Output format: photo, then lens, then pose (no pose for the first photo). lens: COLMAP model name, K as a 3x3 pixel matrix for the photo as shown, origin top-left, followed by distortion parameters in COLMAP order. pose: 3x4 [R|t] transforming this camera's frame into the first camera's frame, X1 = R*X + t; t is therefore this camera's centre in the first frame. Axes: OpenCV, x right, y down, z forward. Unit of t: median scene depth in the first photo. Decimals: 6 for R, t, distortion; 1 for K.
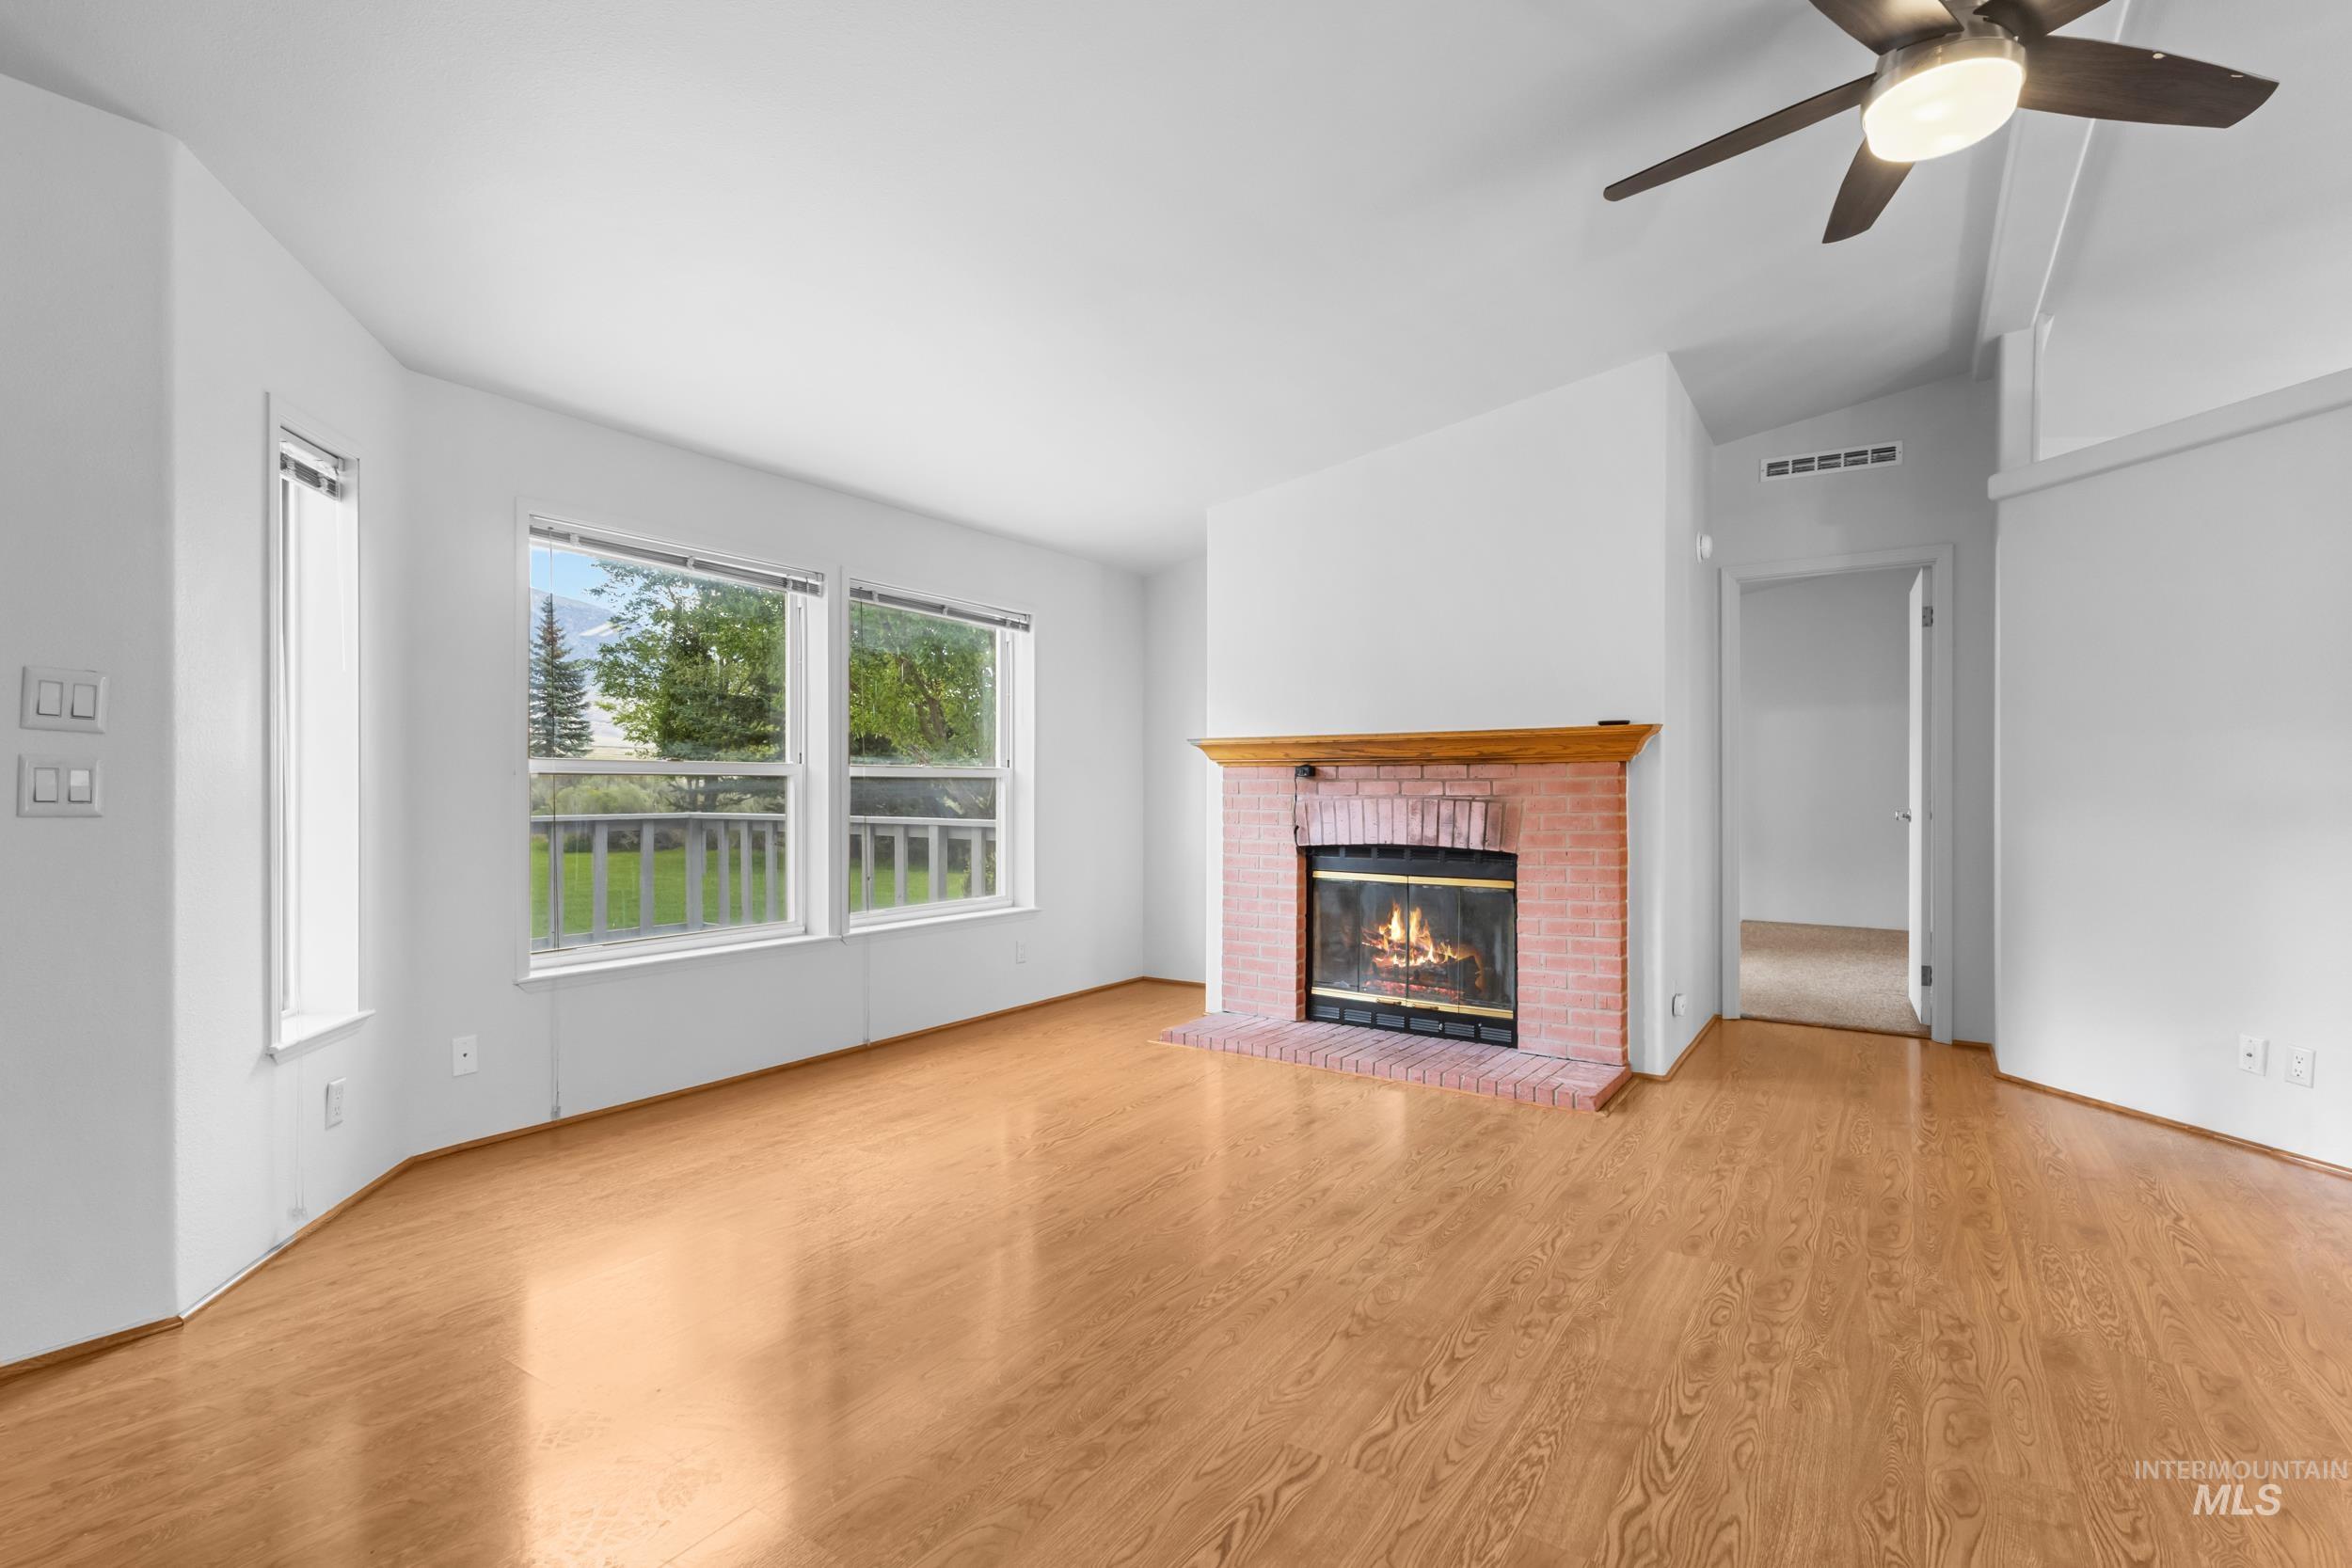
lens RADIAL K [[1084.5, 0, 1170.1], [0, 1084.5, 782.6], [0, 0, 1]] dist [0.001305, 0.001060]
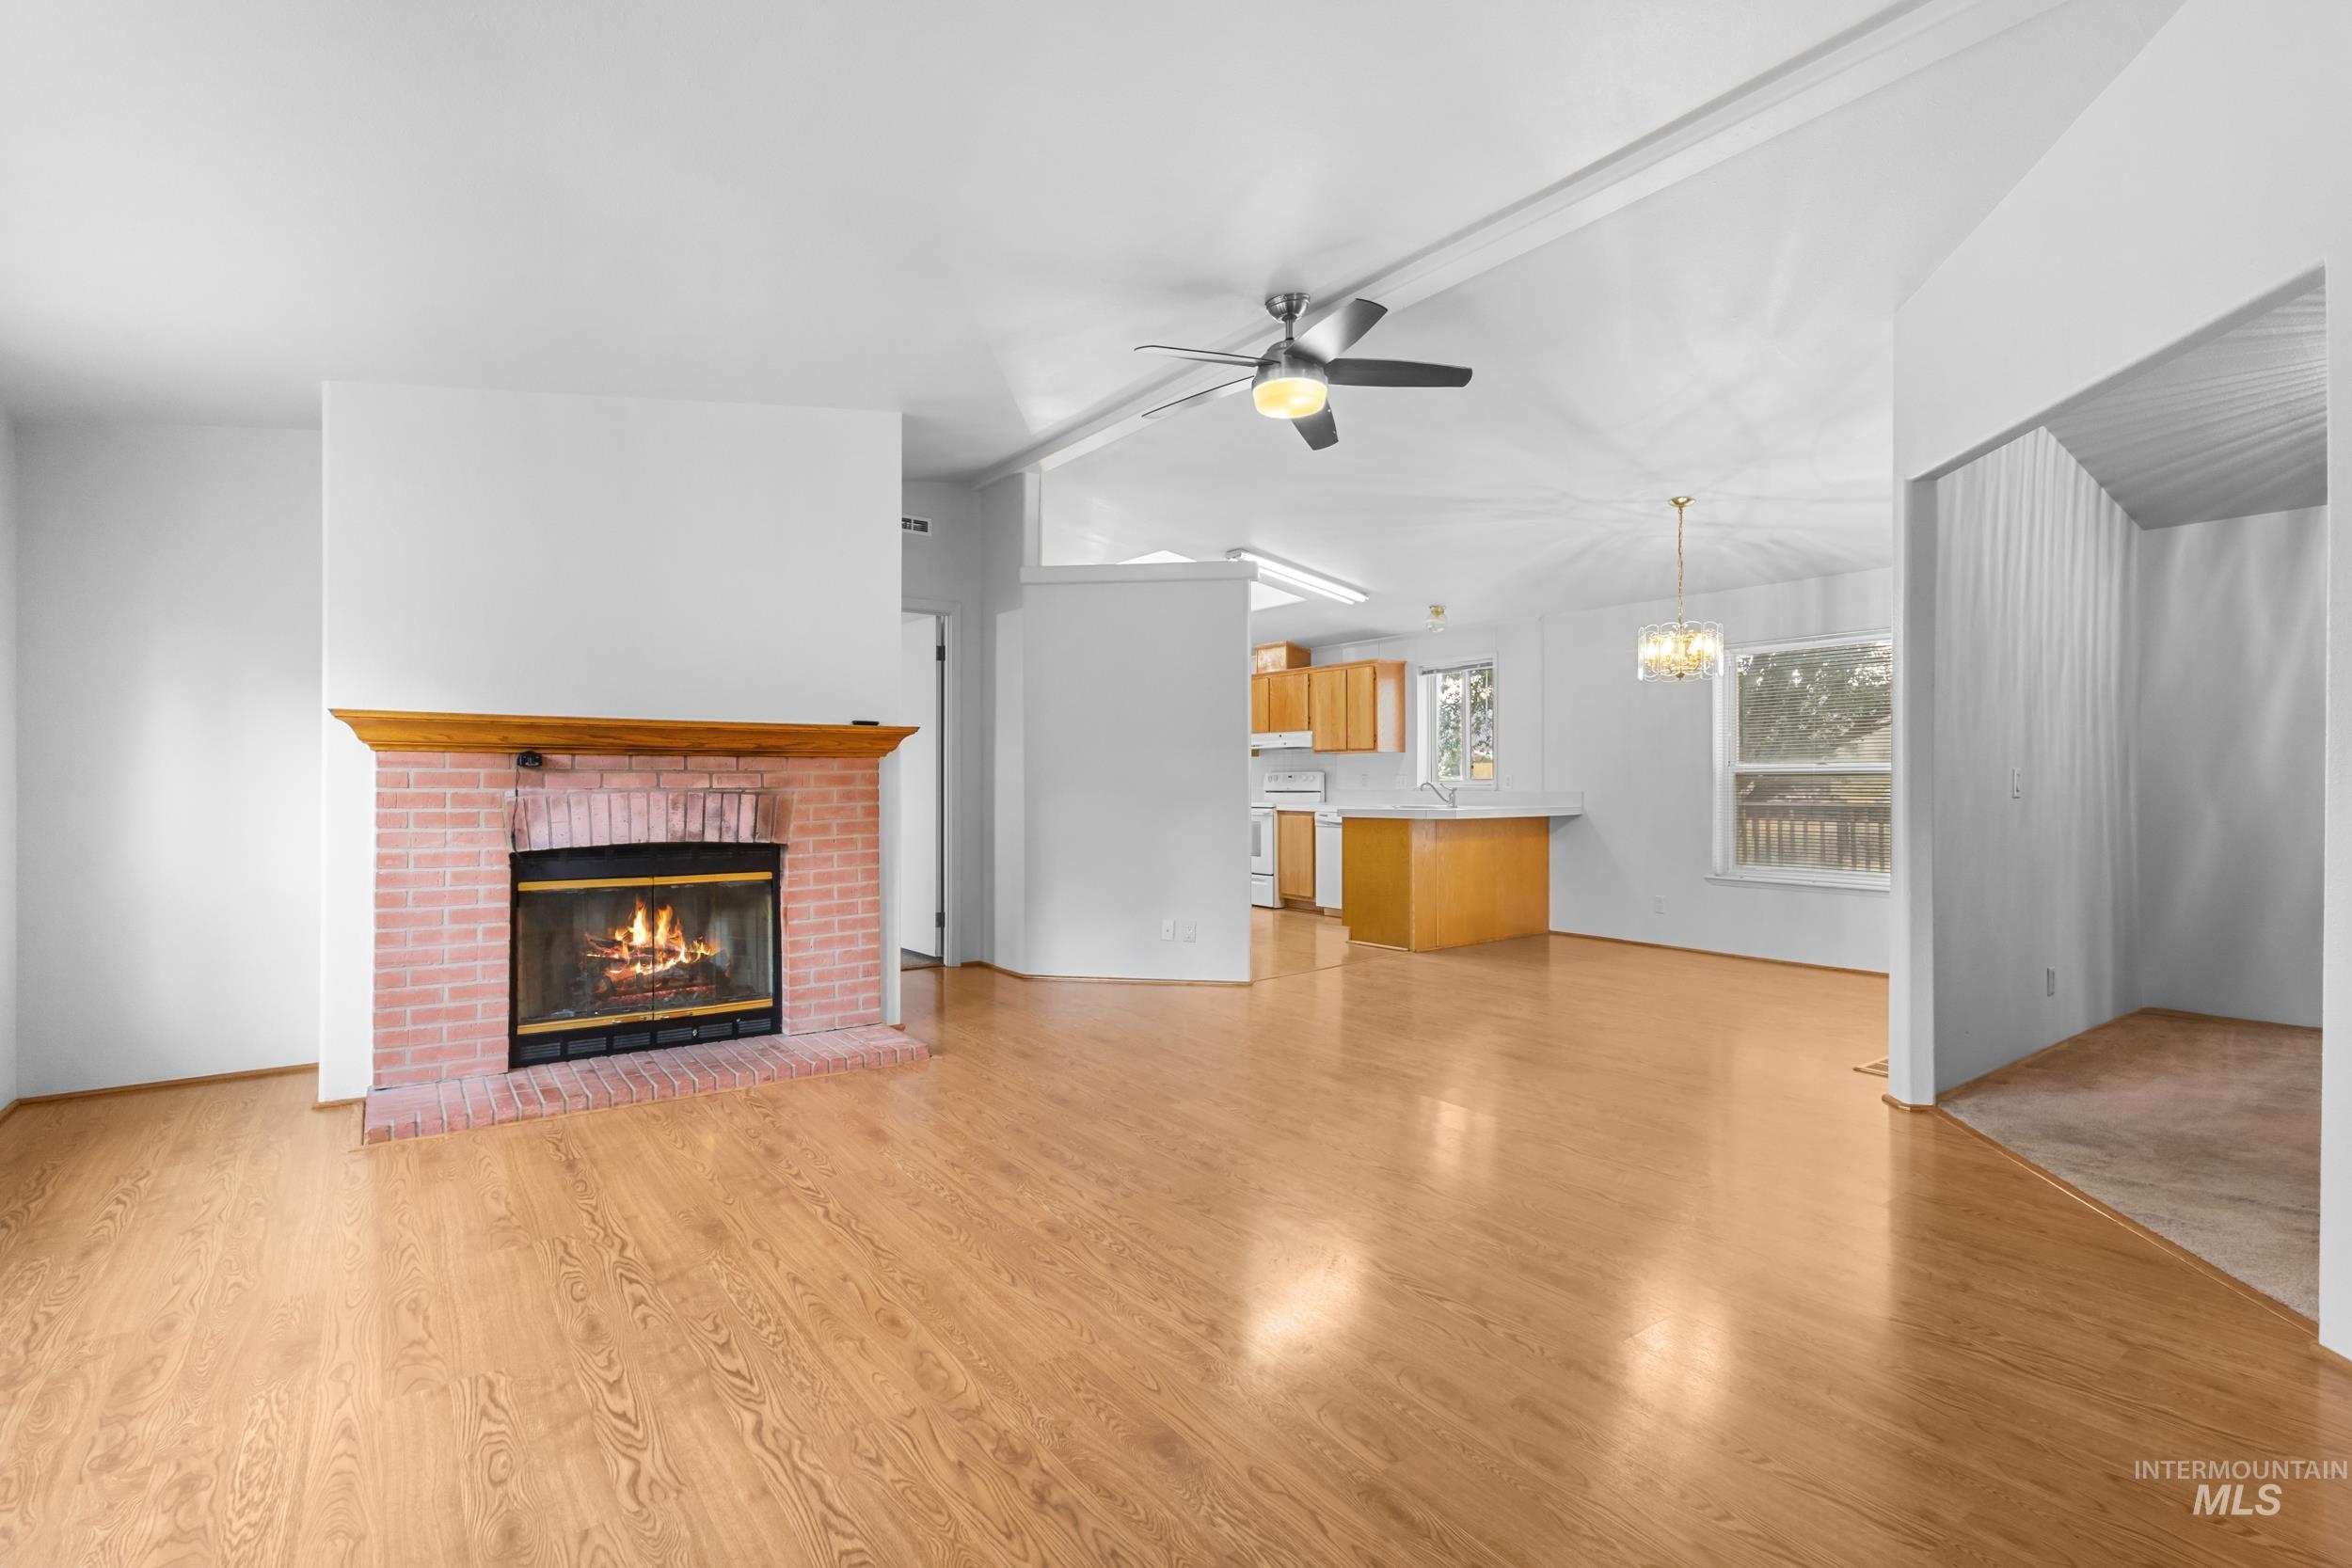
lens RADIAL K [[1081.1, 0, 1170.1], [0, 1081.1, 783.8], [0, 0, 1]] dist [-0.003128, 0.007890]
pose [[0.343472, -0.003129, 0.939158, -0.507547], [-0.007703, 0.999951, 0.006148, -0.000984], [-0.939131, -0.009346, 0.343431, 0.296117]]
